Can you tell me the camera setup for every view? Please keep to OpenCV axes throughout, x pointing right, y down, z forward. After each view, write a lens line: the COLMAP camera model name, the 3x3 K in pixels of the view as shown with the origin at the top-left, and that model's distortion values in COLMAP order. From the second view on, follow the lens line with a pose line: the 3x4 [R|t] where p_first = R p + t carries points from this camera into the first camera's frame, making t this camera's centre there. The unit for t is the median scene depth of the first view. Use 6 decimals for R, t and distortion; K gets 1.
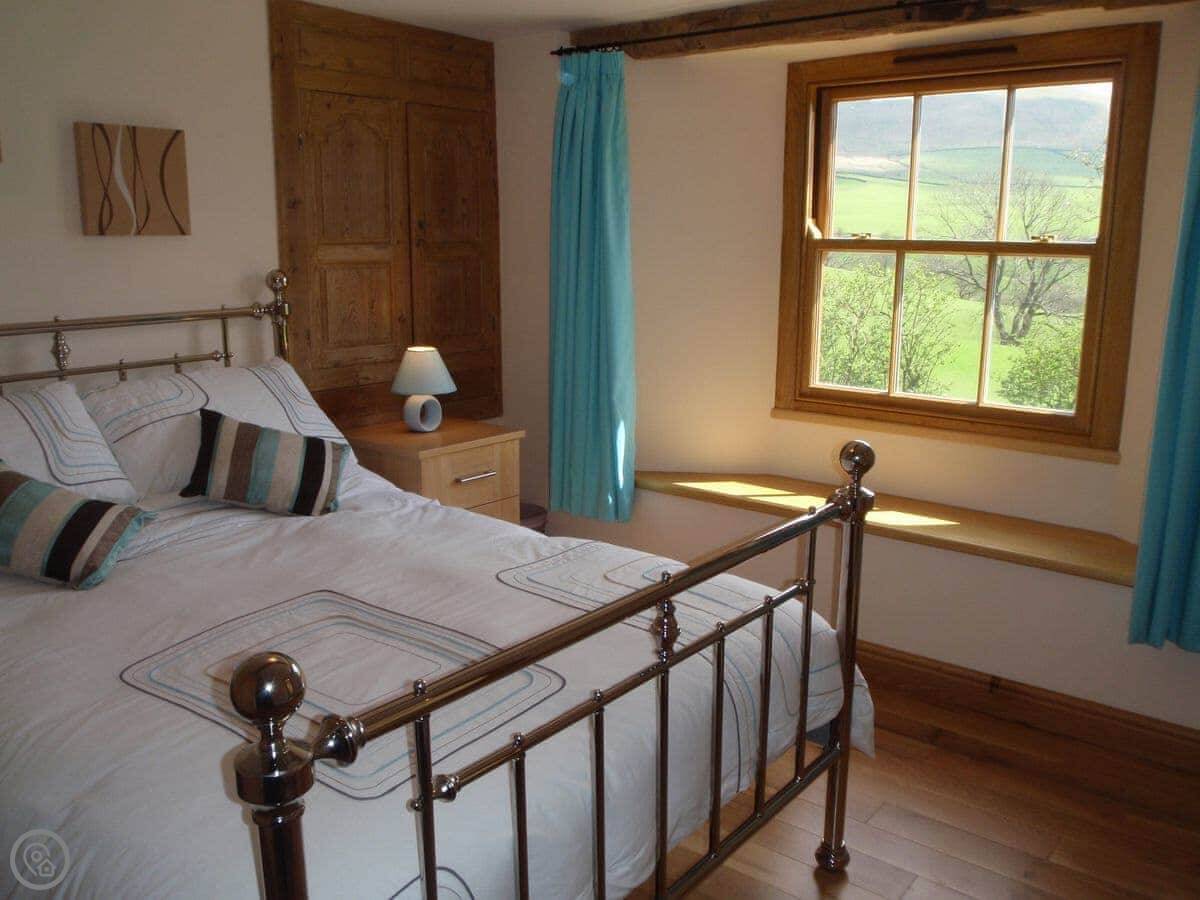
lens RADIAL K [[1040.2, 0, 599.2], [0, 1040.2, 449.9], [0, 0, 1]] dist [0.012181, -0.004068]
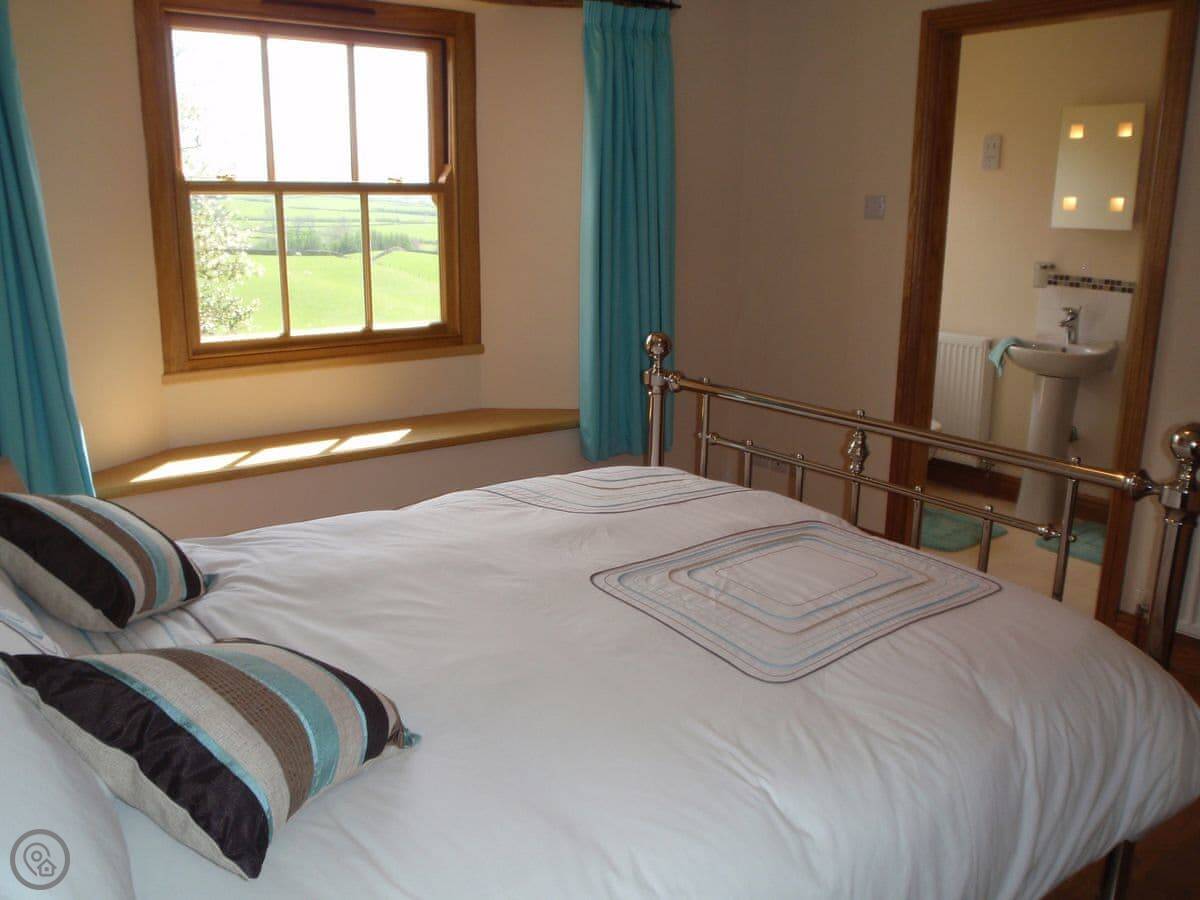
lens RADIAL K [[1040.2, 0, 599.7], [0, 1040.2, 456.6], [0, 0, 1]] dist [0.012181, -0.004068]
pose [[0.277003, -0.252150, 0.927195, -0.687348], [0.200633, 0.958862, 0.200822, -0.091715], [-0.939689, 0.130397, 0.316198, 0.446608]]
